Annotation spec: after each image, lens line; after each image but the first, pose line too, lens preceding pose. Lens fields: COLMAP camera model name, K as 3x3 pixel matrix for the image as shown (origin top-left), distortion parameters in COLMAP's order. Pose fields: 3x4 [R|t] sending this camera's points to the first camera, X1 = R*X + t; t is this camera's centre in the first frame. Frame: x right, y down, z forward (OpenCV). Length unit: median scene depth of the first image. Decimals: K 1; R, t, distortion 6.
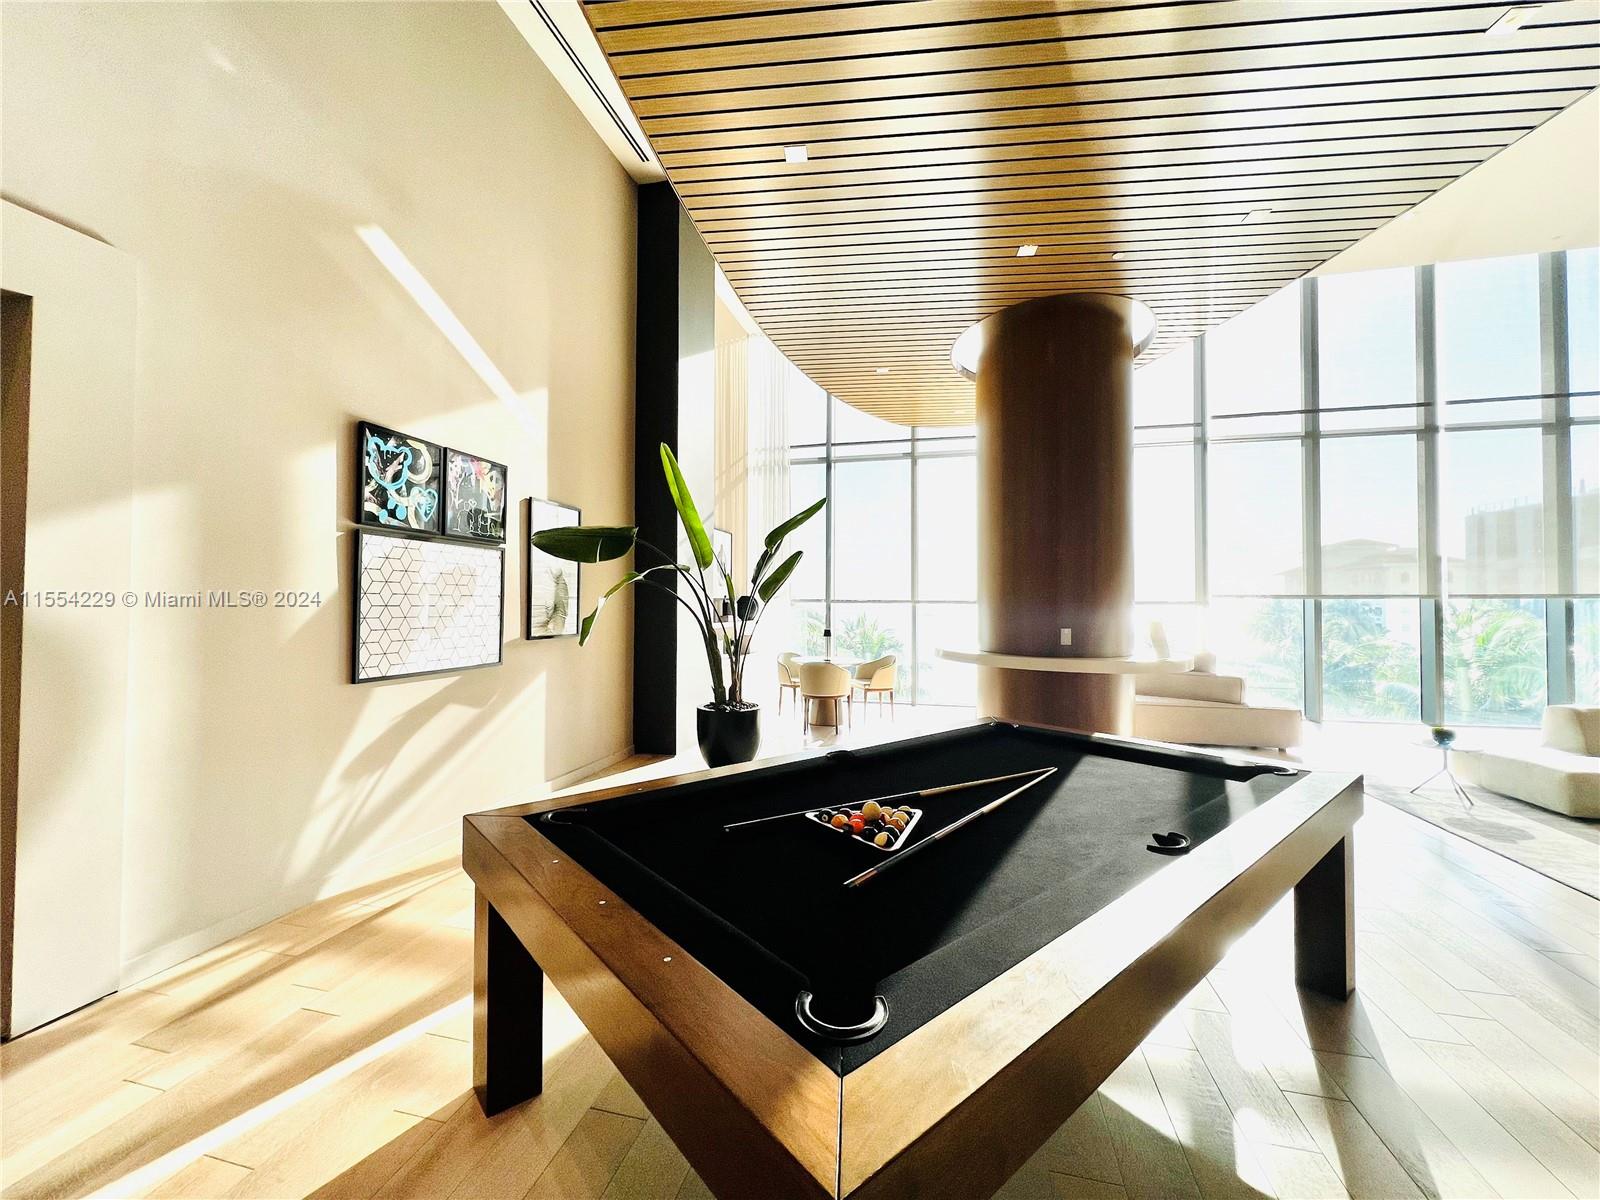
lens RADIAL K [[644.3, 0, 800.0], [0, 644.3, 600.0], [0, 0, 1]] dist [0.000013, -0.000001]
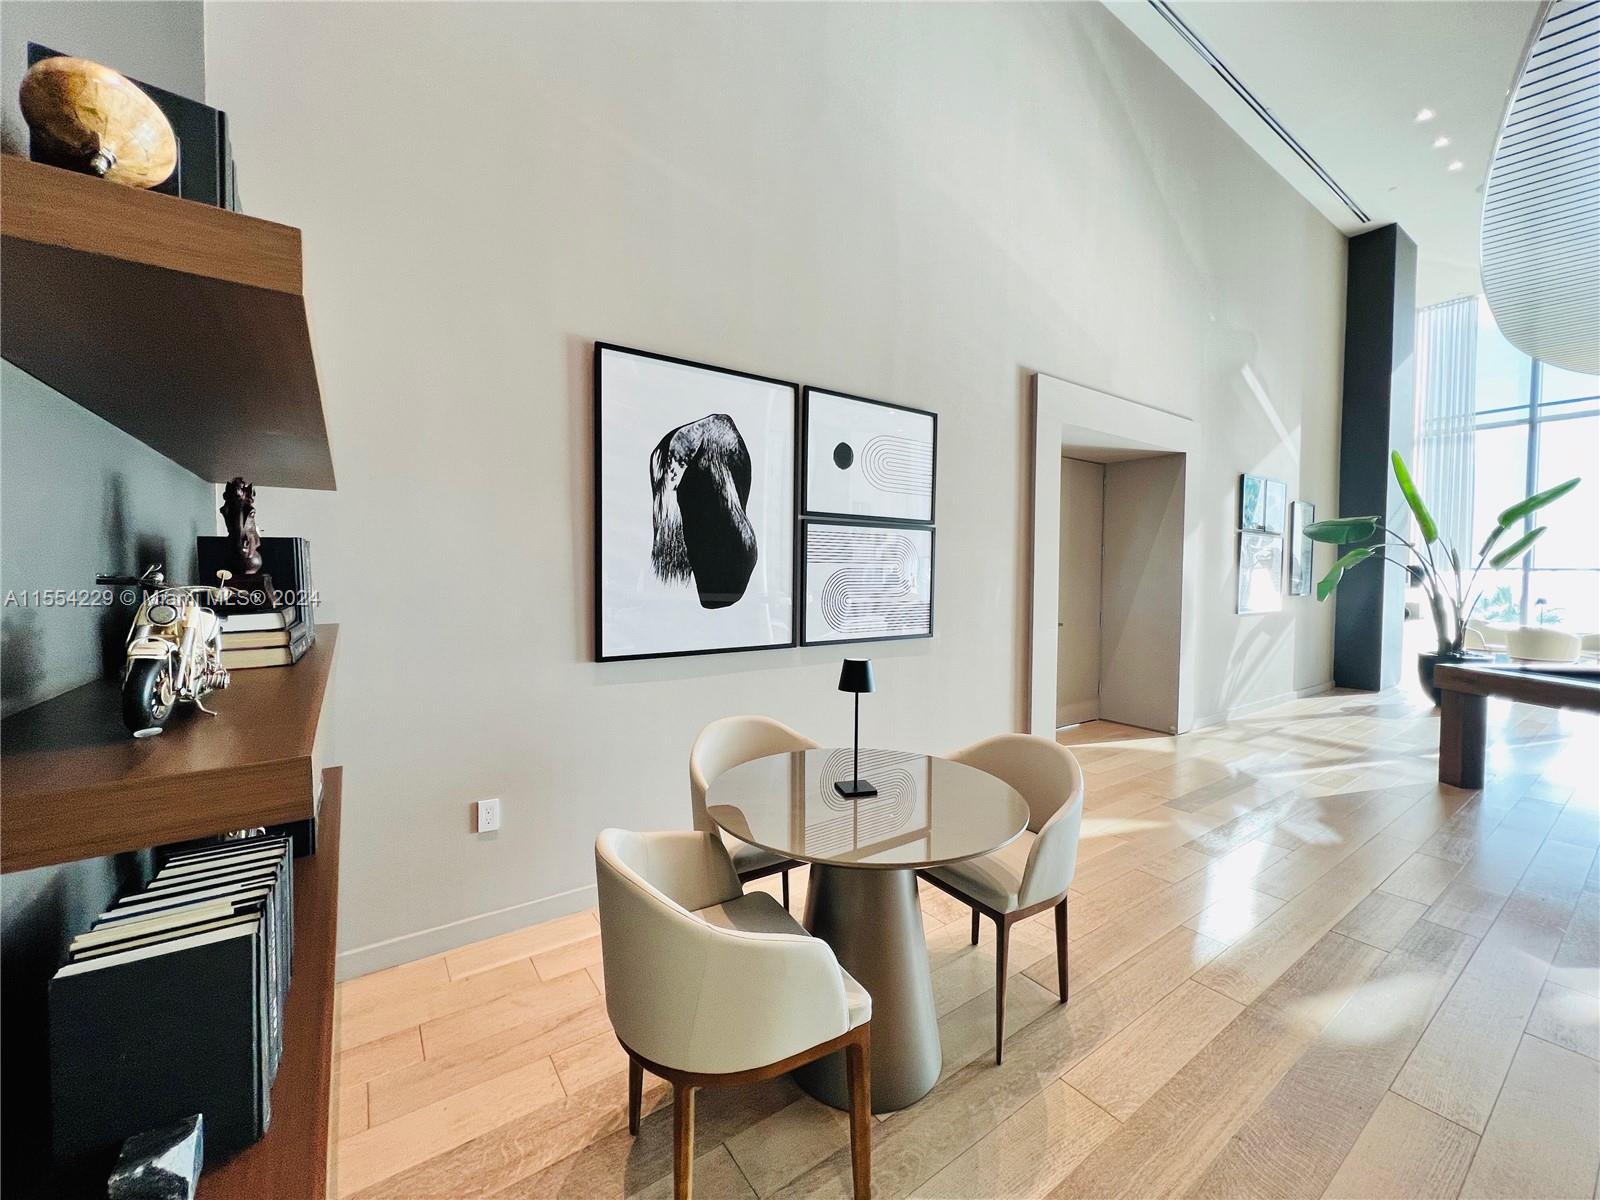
lens RADIAL K [[629.9, 0, 800.0], [0, 629.9, 600.0], [0, 0, 1]] dist [-0.002563, -0.000395]
pose [[0.746487, 0.022033, -0.665035, -0.263122], [0.006442, 0.999165, 0.040334, 0.003713], [0.665369, -0.034393, 0.745722, -0.770328]]
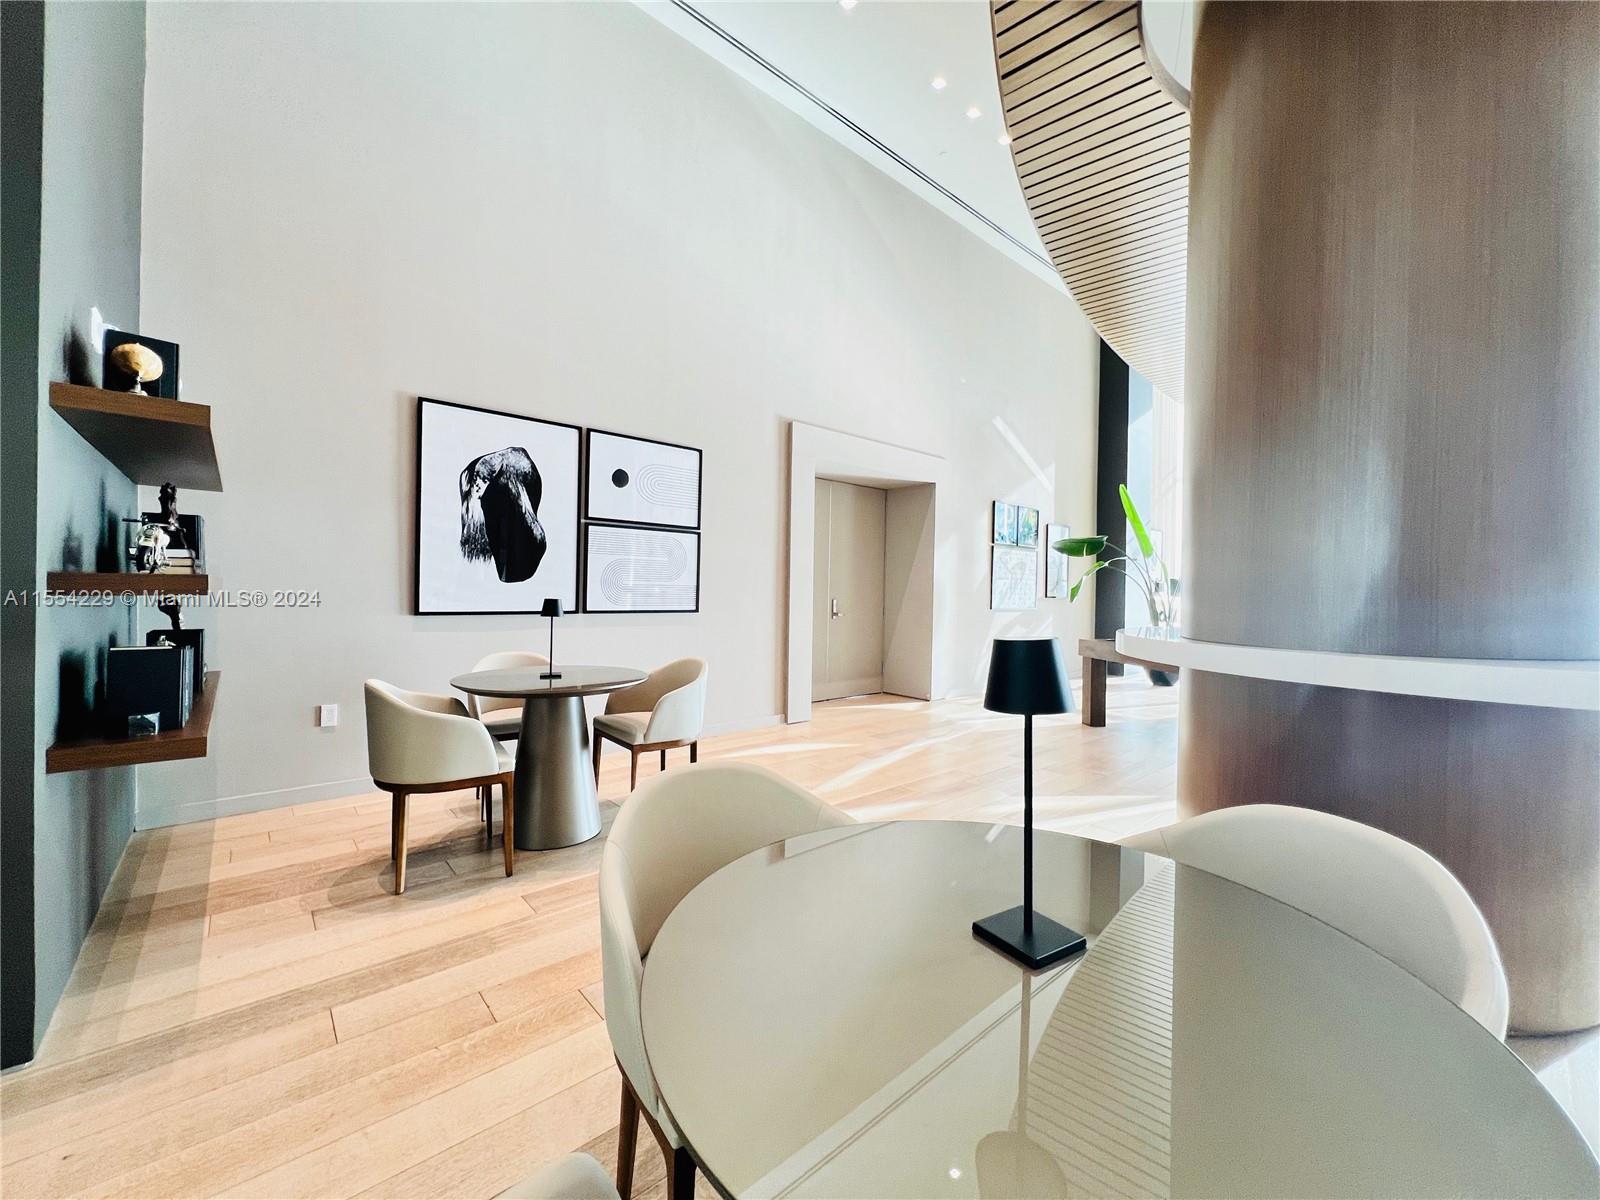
lens RADIAL K [[629.9, 0, 800.0], [0, 629.9, 600.0], [0, 0, 1]] dist [-0.002563, -0.000395]
pose [[0.813668, 0.010255, -0.581239, 0.061268], [-0.004490, 0.999925, 0.011357, 0.043816], [0.581312, -0.006631, 0.813654, -0.837228]]
